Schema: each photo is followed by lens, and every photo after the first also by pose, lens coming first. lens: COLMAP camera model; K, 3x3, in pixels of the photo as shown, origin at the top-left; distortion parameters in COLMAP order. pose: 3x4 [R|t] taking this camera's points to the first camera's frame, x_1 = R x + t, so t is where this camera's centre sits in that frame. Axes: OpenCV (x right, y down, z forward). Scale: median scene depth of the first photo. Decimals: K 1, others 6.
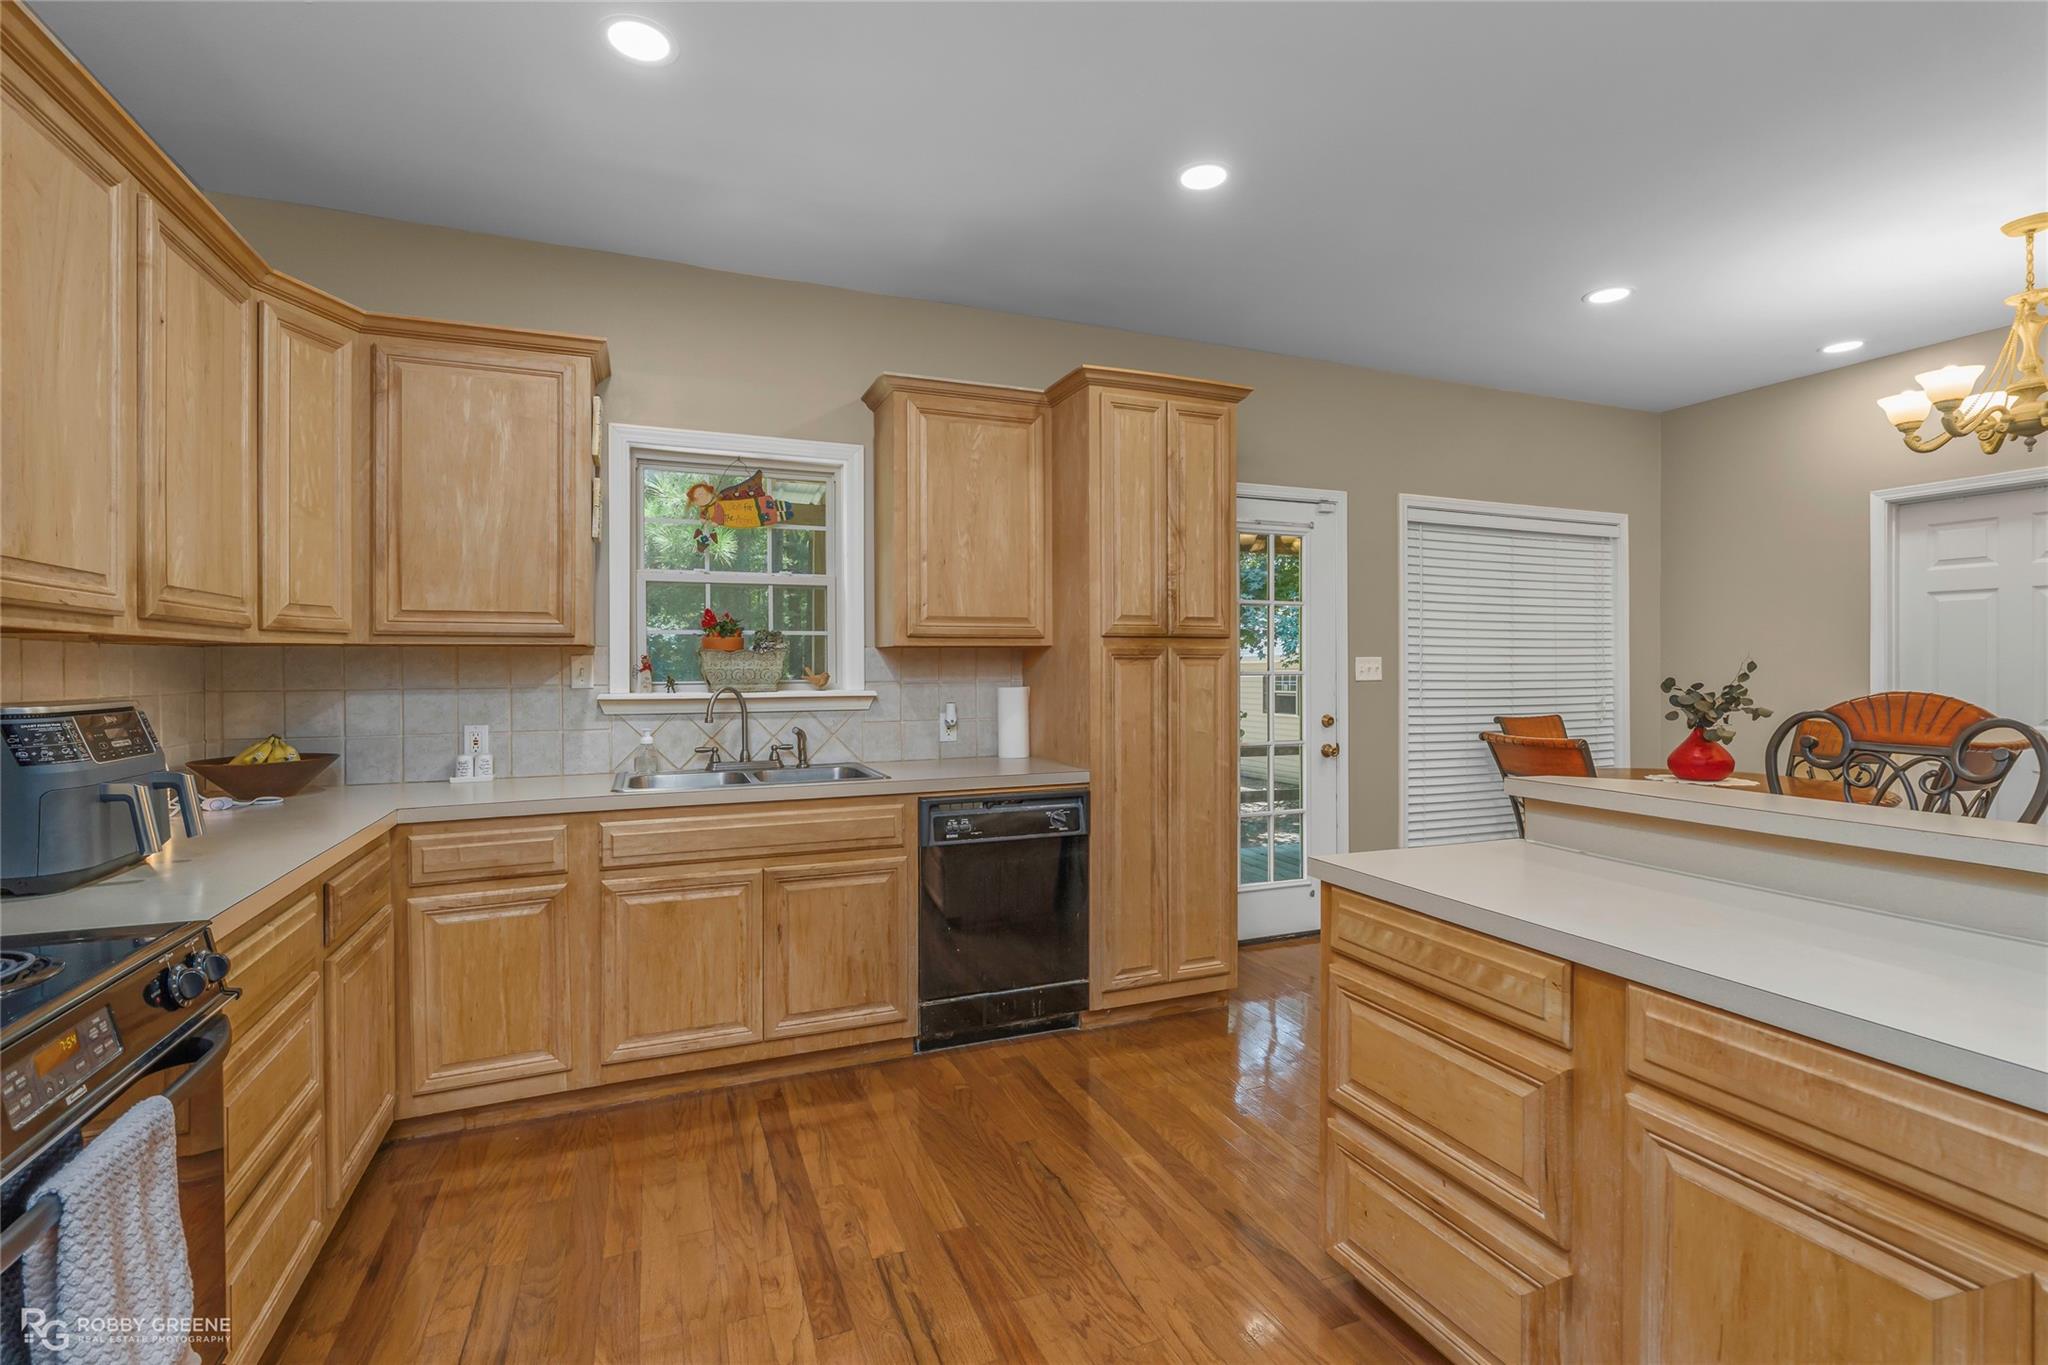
lens RADIAL K [[929.5, 0, 1020.5], [0, 929.5, 667.3], [0, 0, 1]] dist [-0.002252, 0.000335]
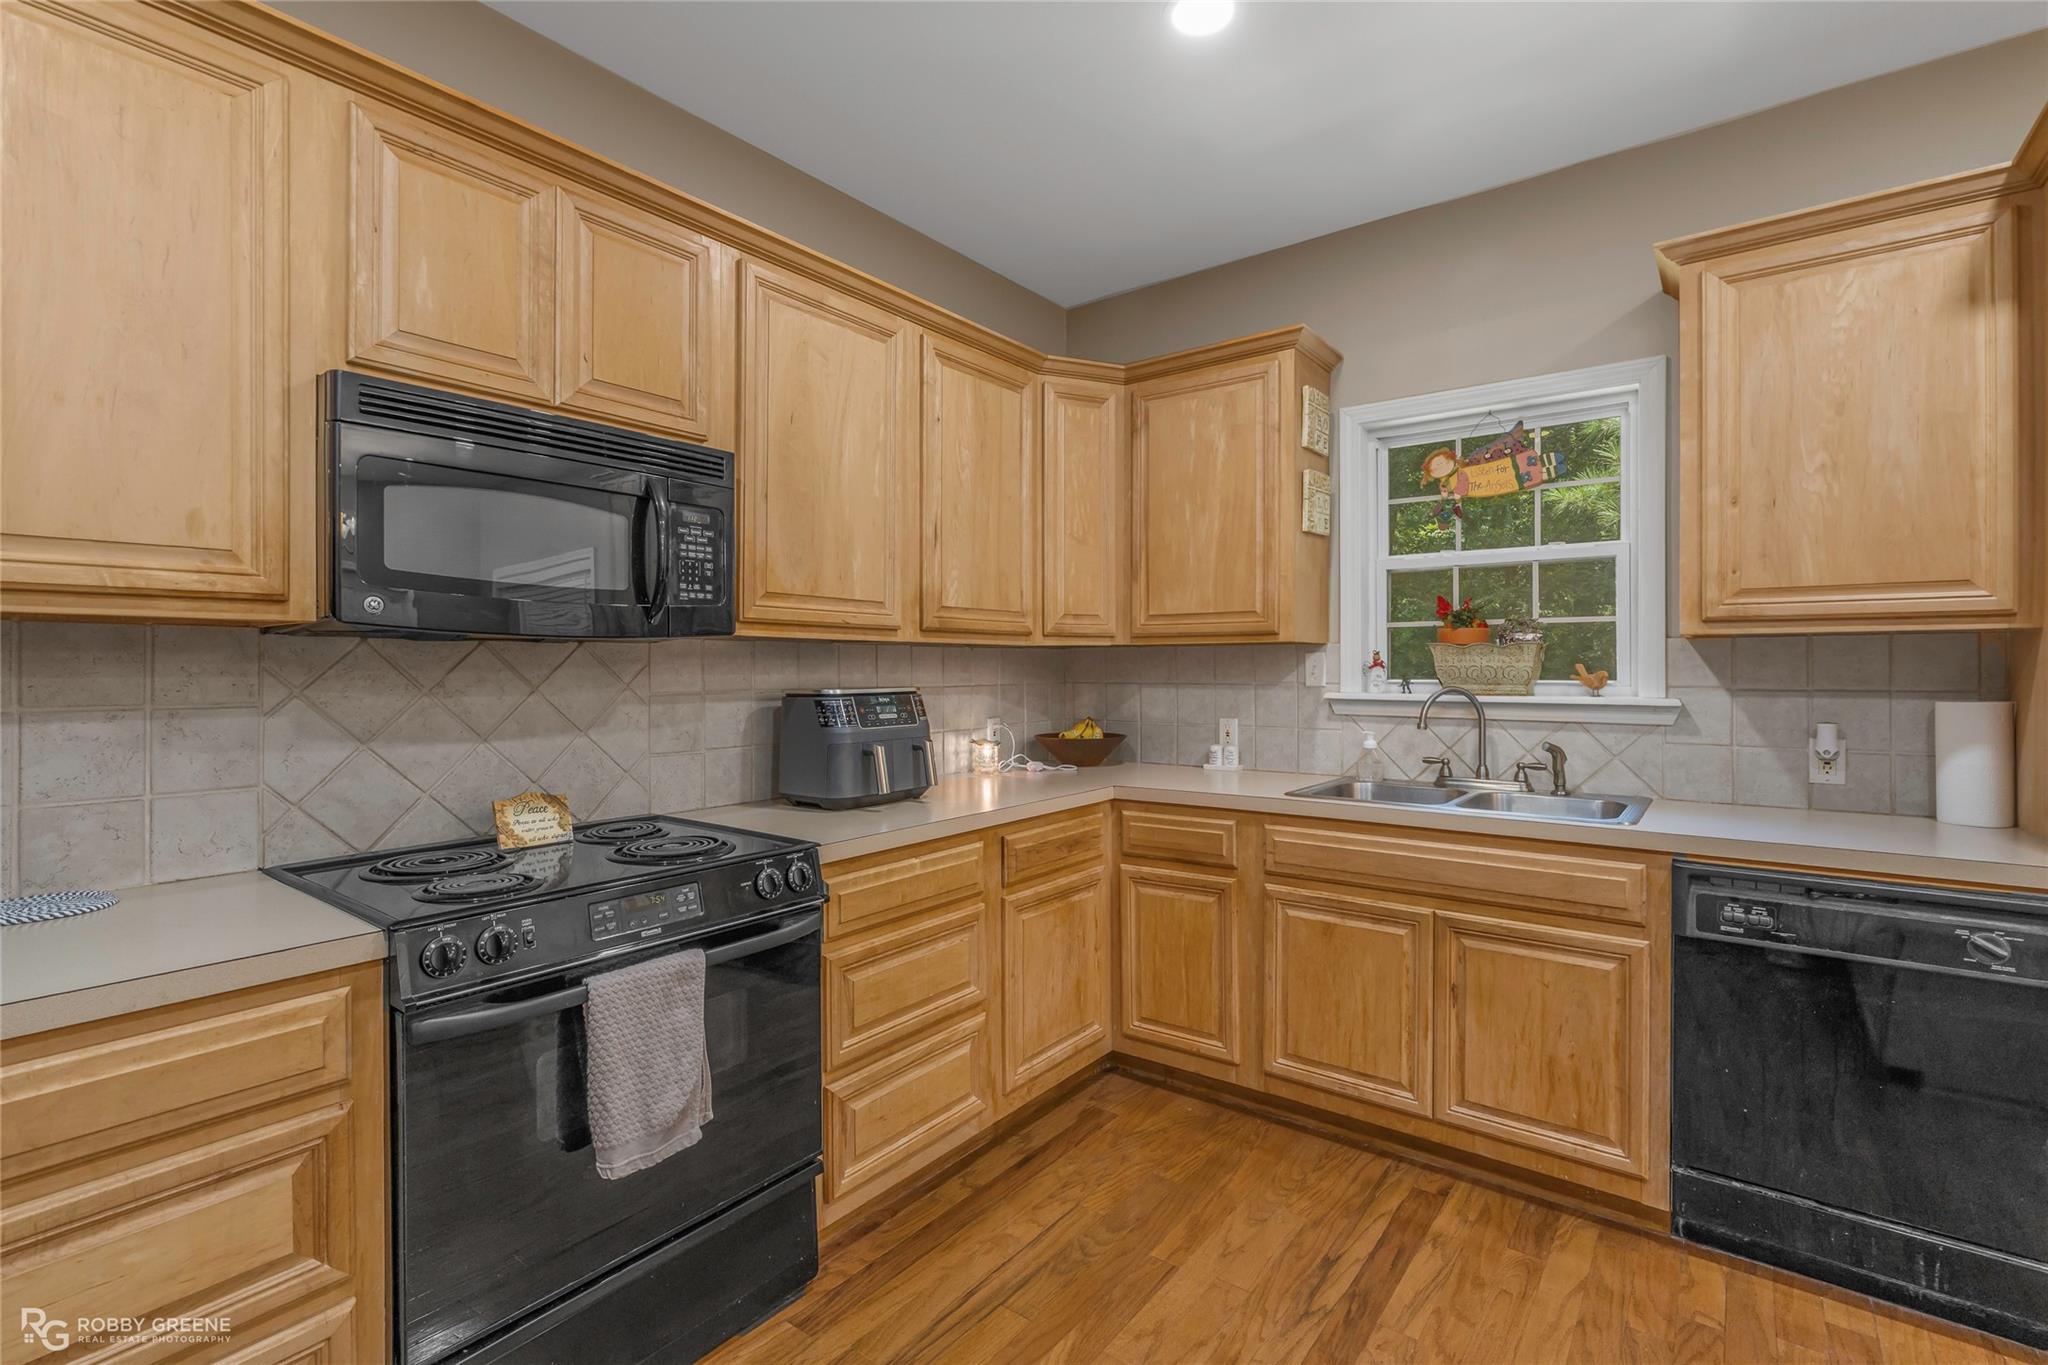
lens RADIAL K [[929.5, 0, 1020.5], [0, 929.5, 667.3], [0, 0, 1]] dist [-0.002252, 0.000335]
pose [[0.504287, 0.005136, -0.863521, 0.243048], [-0.002294, 0.999987, 0.004609, -0.001503], [0.863533, -0.000343, 0.504292, 0.264956]]
